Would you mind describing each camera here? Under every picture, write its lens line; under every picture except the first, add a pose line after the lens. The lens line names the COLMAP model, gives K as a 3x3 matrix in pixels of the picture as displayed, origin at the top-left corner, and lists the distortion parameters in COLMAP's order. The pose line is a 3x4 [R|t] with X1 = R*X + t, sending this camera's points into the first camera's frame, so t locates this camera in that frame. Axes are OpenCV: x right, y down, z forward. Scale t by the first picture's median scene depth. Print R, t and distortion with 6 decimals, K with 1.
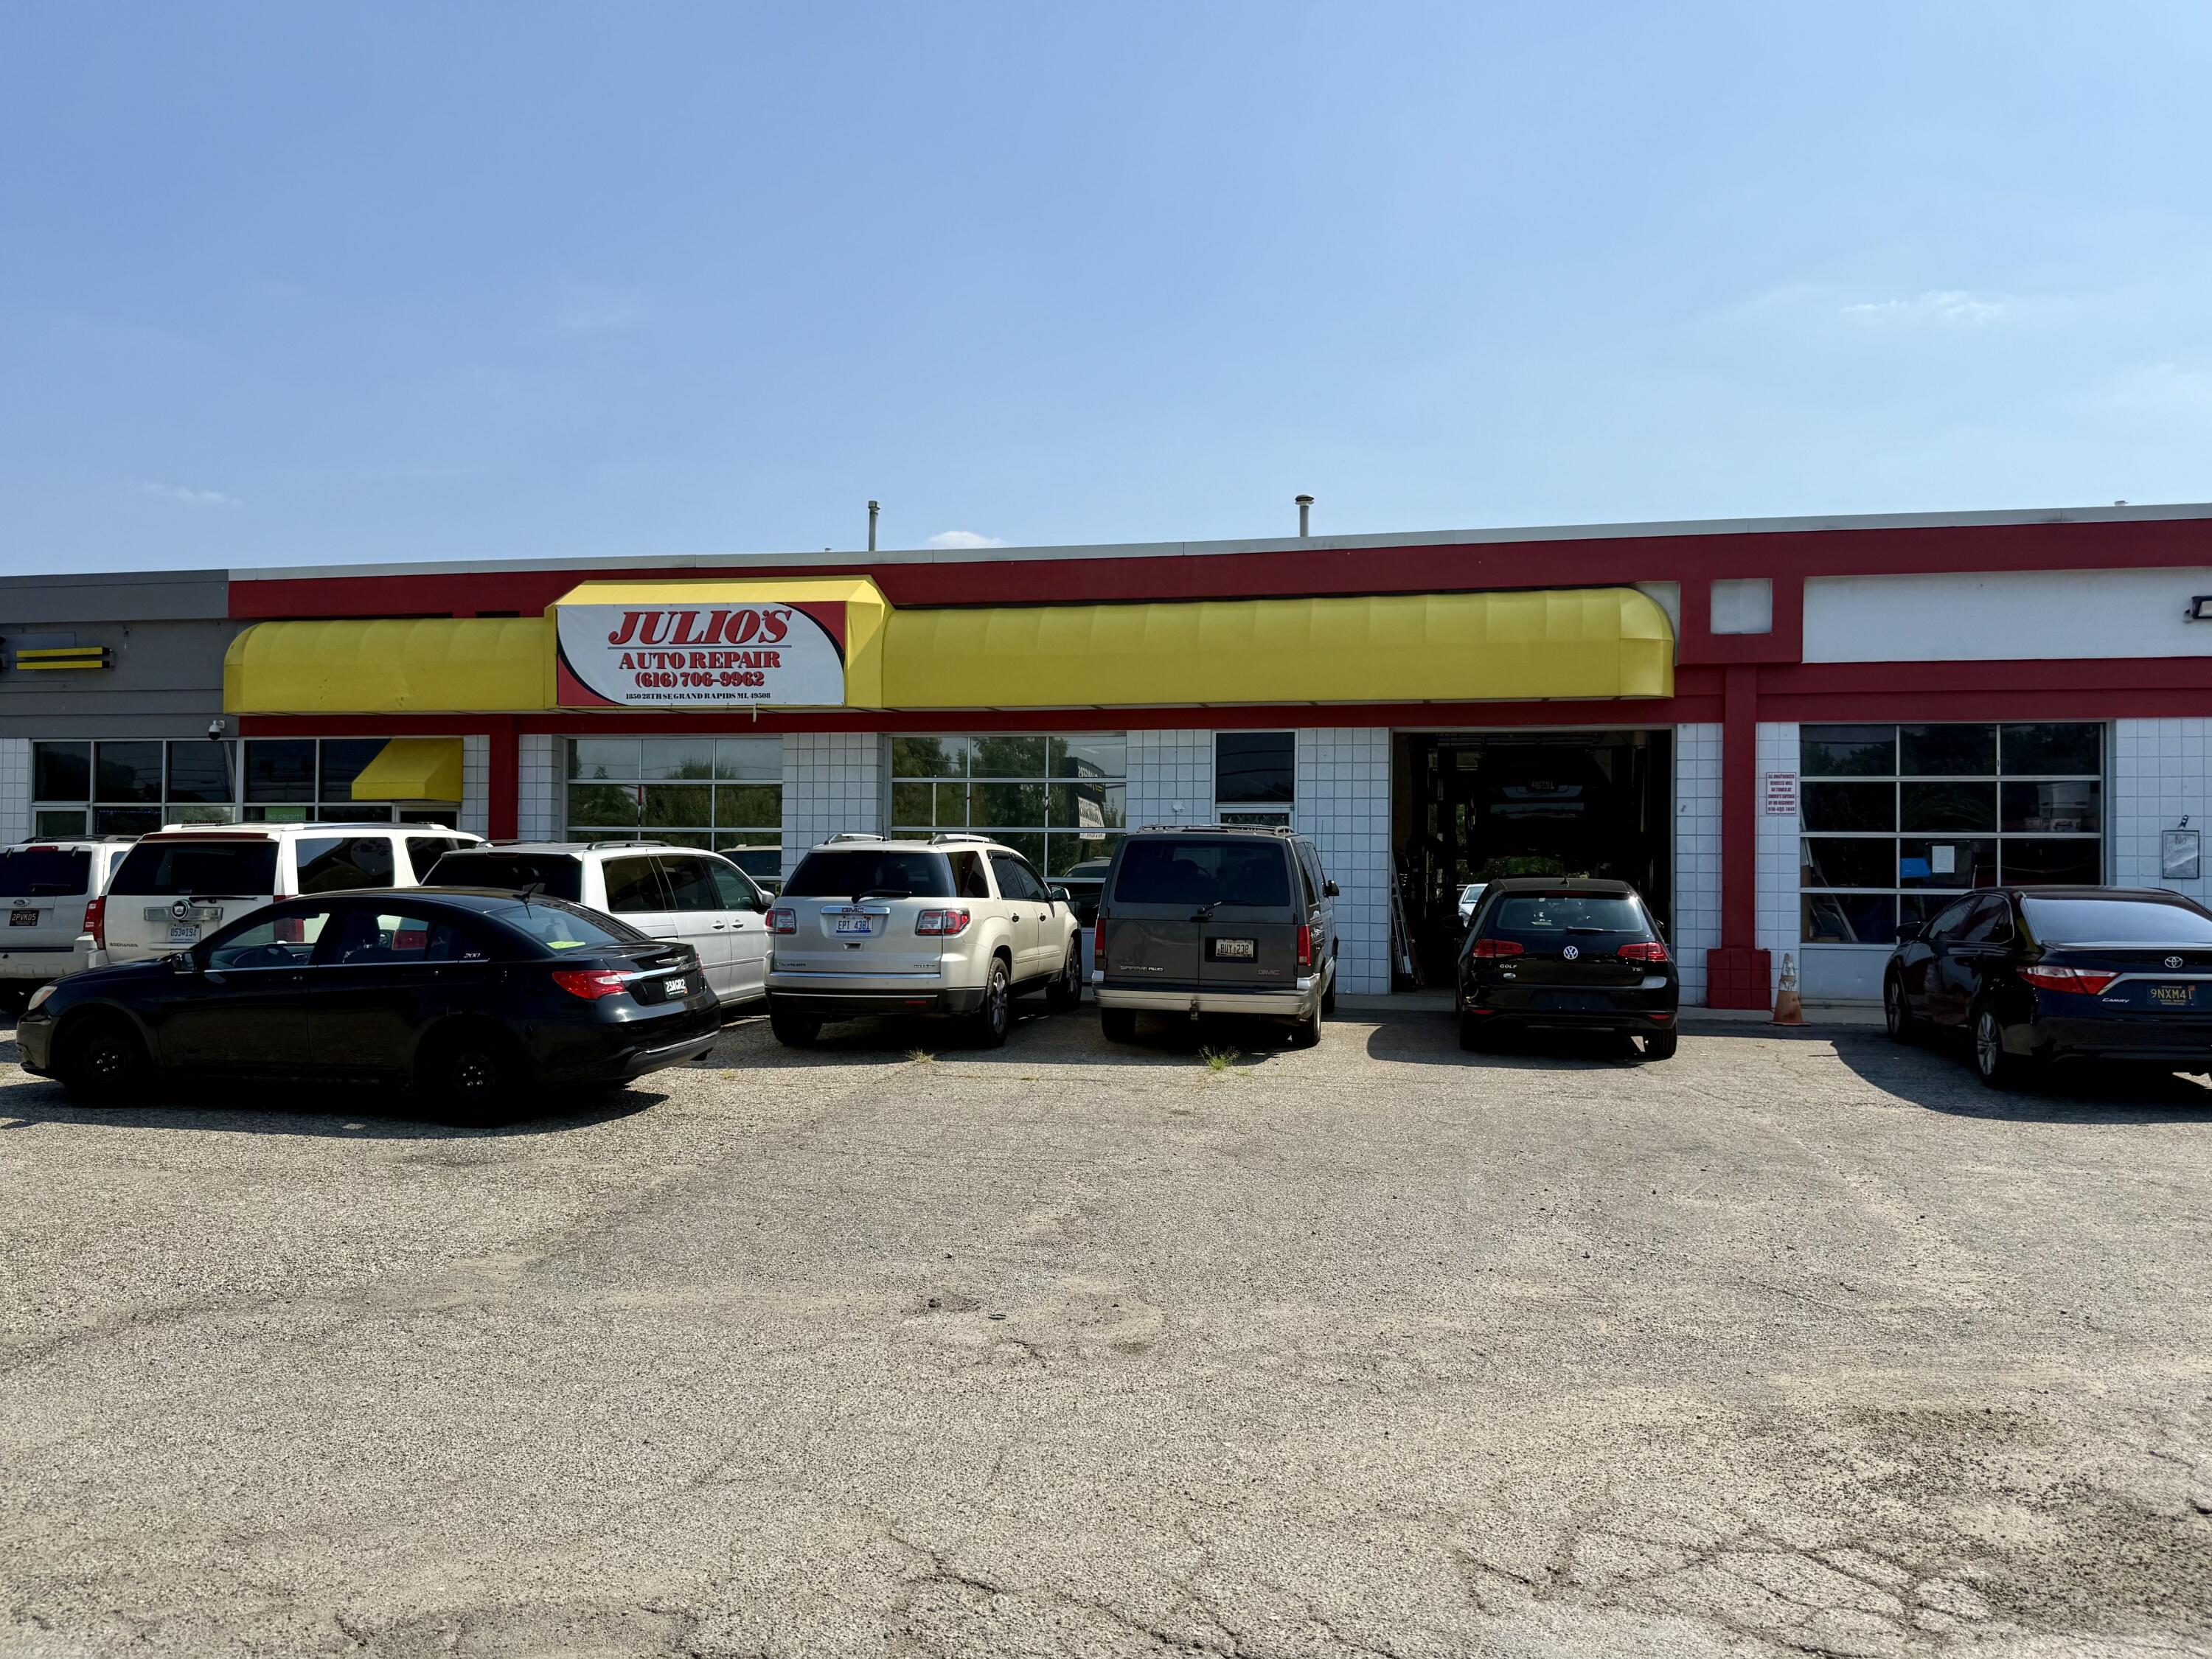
lens RADIAL K [[1847.8, 0, 1106.0], [0, 1847.8, 829.5], [0, 0, 1]] dist [0.051173, -0.005023]
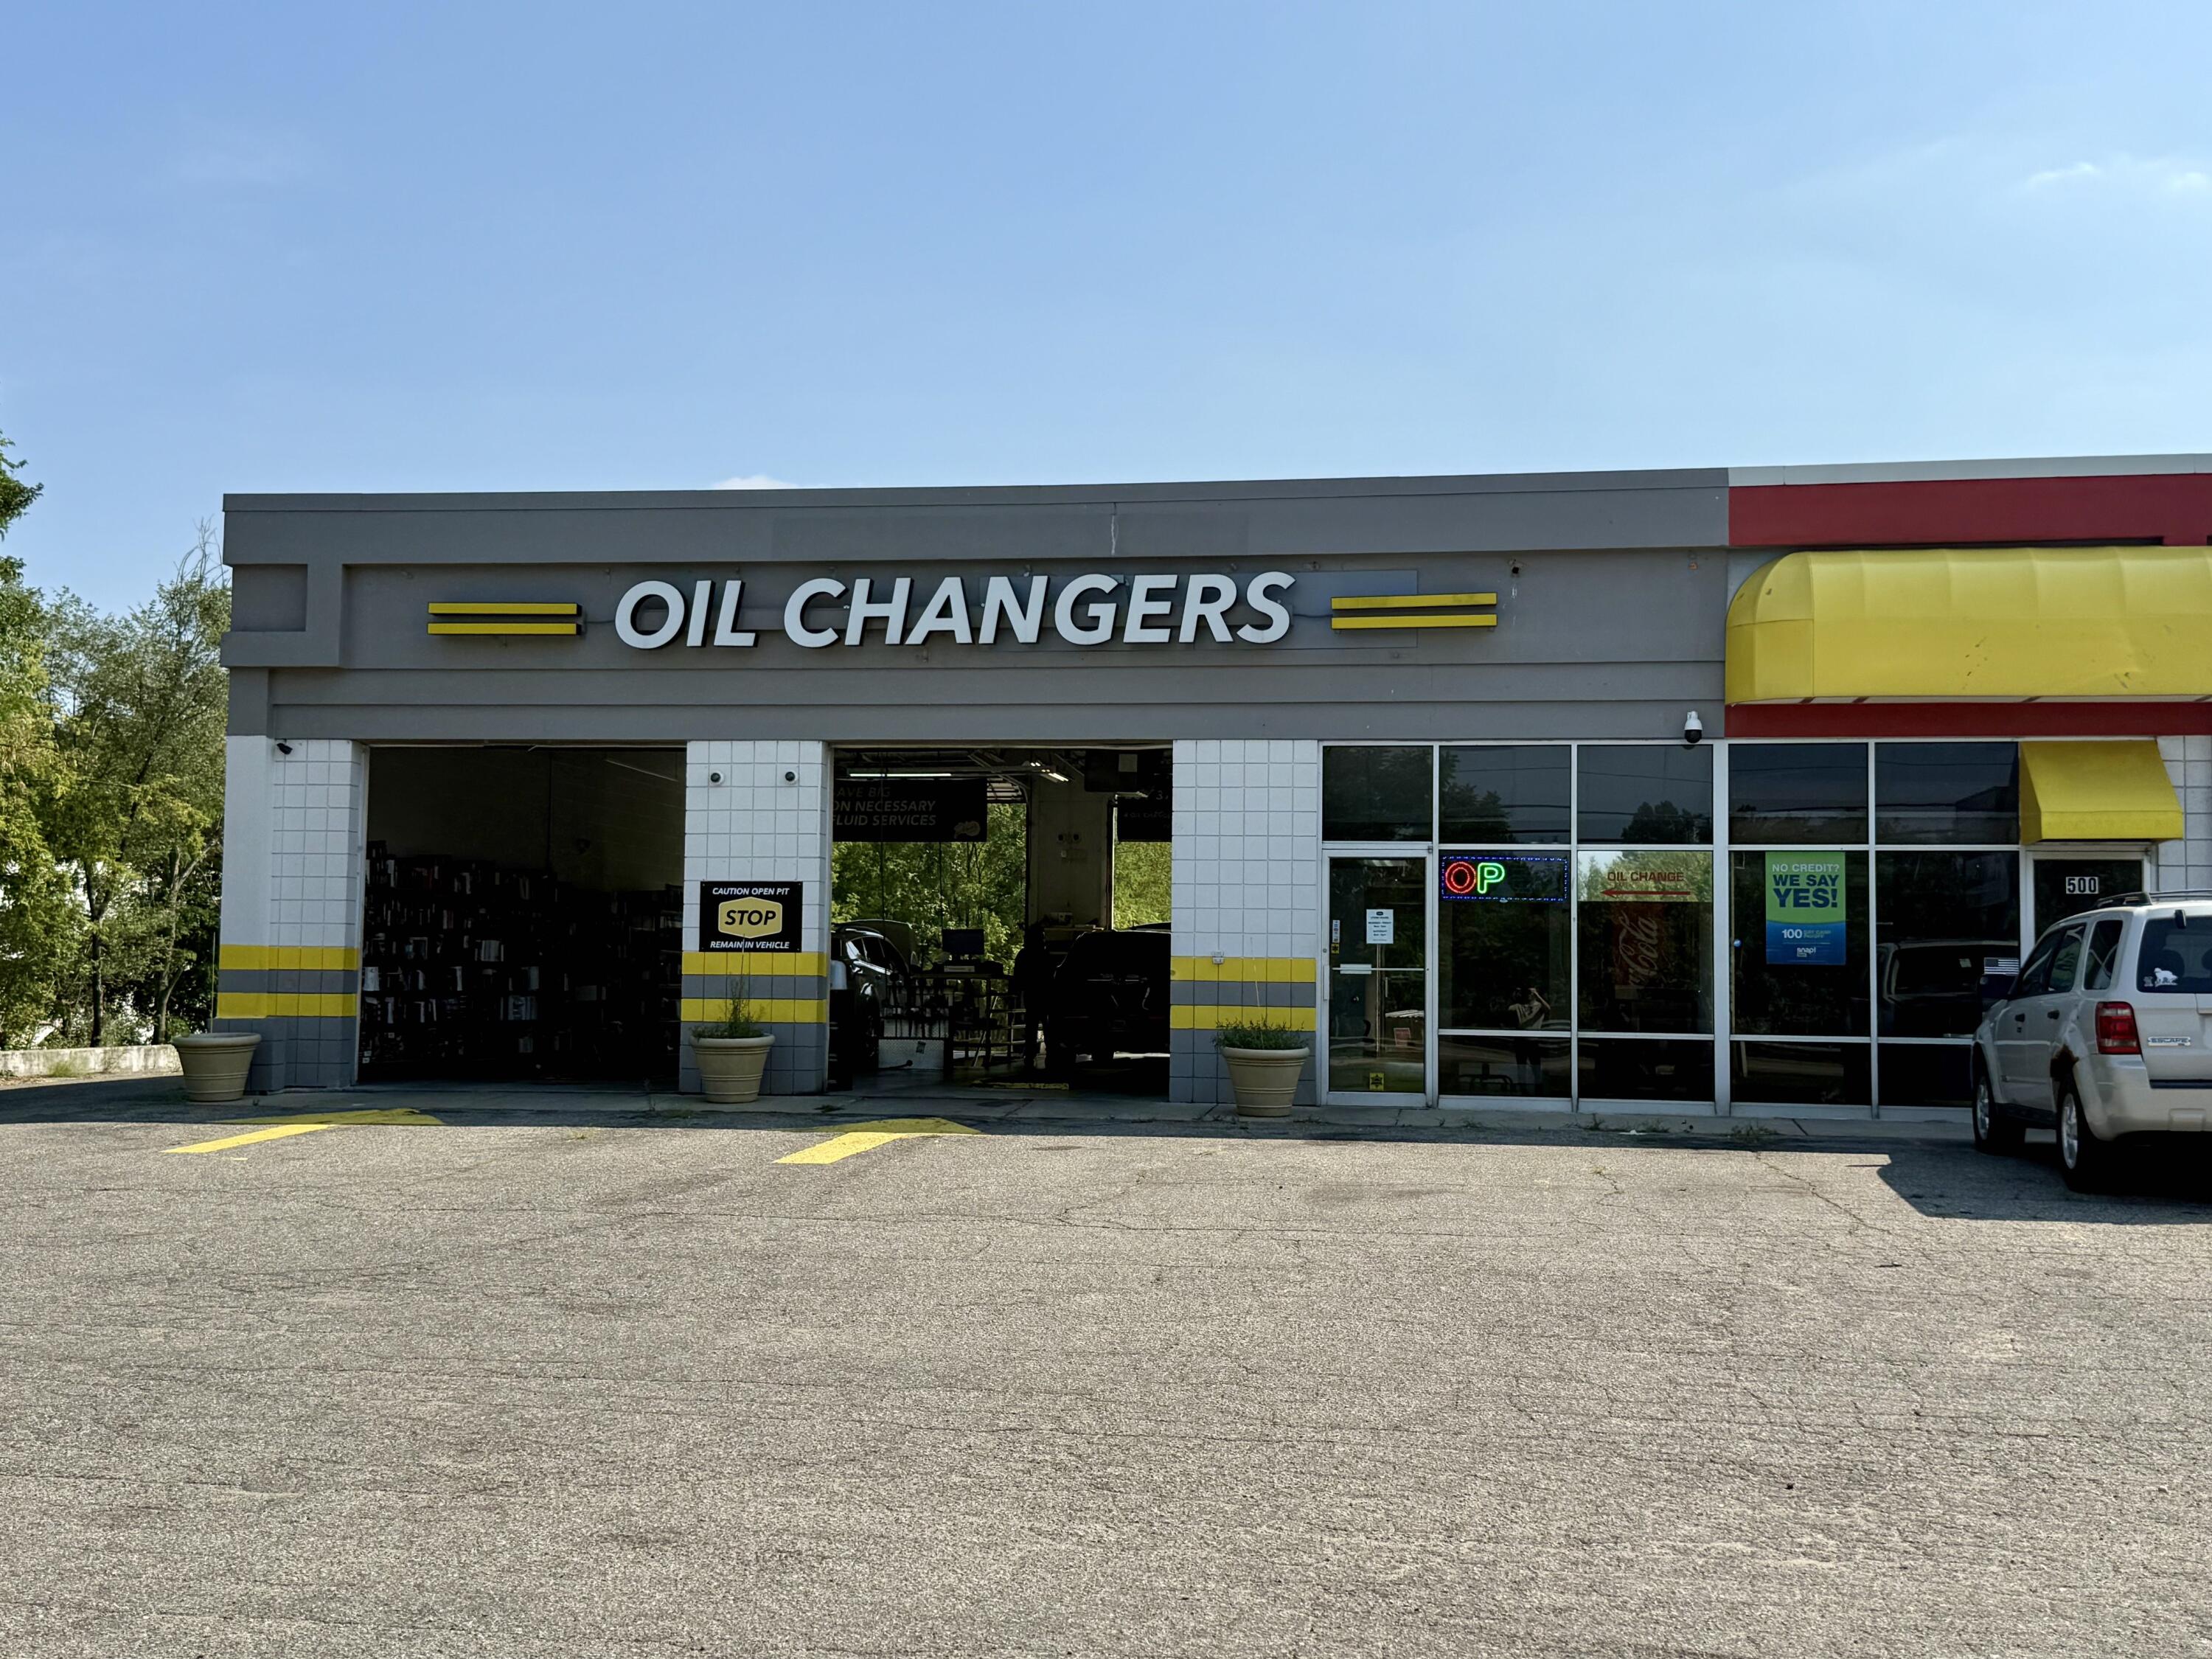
lens RADIAL K [[2581.5, 0, 1106.0], [0, 2581.5, 829.5], [0, 0, 1]] dist [0.089761, -0.017657]
pose [[0.995597, 0.001431, 0.093725, -0.735069], [0.000451, 0.999799, -0.020055, -0.002053], [-0.093735, 0.020009, 0.995396, 0.160282]]
